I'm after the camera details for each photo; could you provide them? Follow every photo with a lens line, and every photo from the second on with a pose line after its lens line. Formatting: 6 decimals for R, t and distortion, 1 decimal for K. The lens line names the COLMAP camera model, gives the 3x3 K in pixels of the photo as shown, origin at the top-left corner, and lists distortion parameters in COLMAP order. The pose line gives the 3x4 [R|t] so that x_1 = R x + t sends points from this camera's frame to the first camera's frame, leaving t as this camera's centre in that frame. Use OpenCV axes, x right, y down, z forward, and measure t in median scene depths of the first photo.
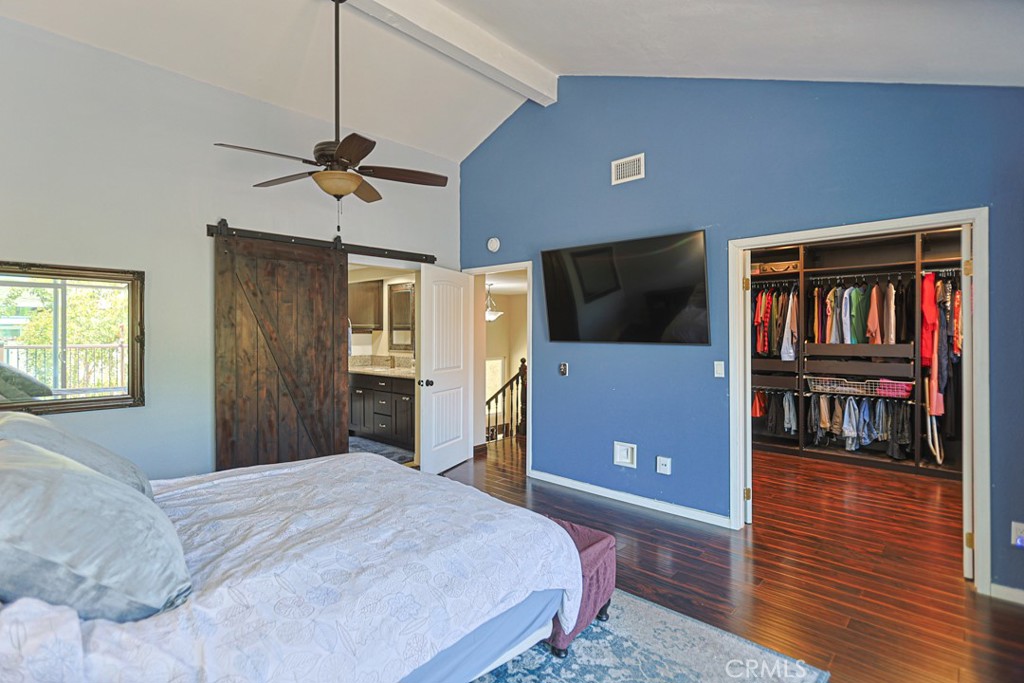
lens RADIAL K [[499.1, 0, 503.5], [0, 499.1, 338.3], [0, 0, 1]] dist [-0.000368, 0.001143]
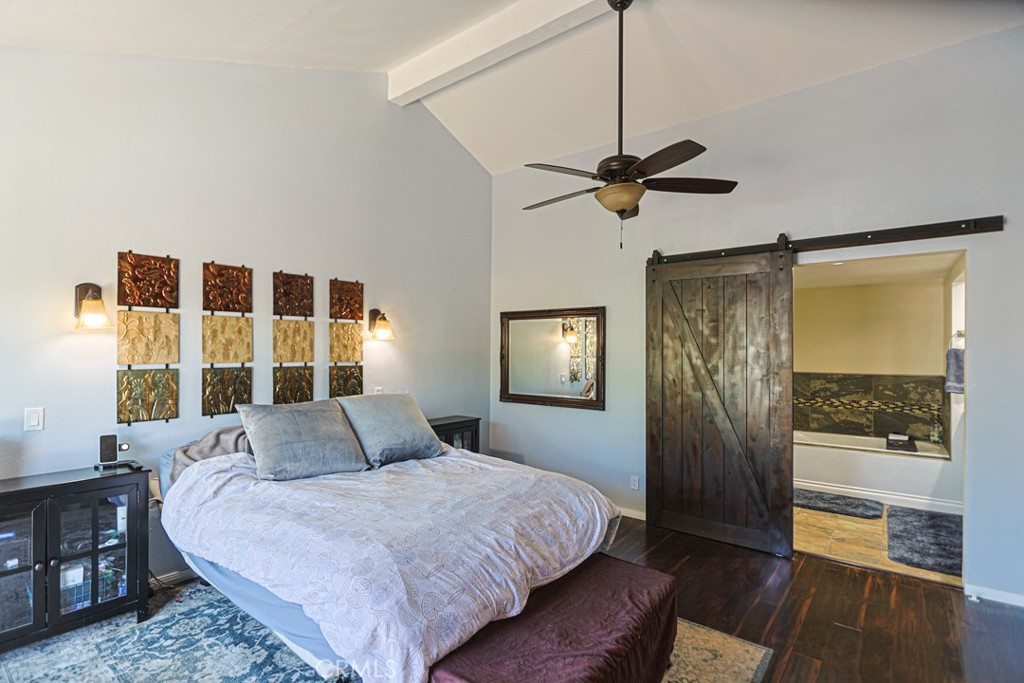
lens RADIAL K [[499.1, 0, 502.9], [0, 499.1, 342.2], [0, 0, 1]] dist [-0.000368, 0.001143]
pose [[0.080567, -0.014419, -0.996645, 0.552828], [-0.013996, 0.999780, -0.015596, -0.017487], [0.996651, 0.015205, 0.080347, 0.641169]]
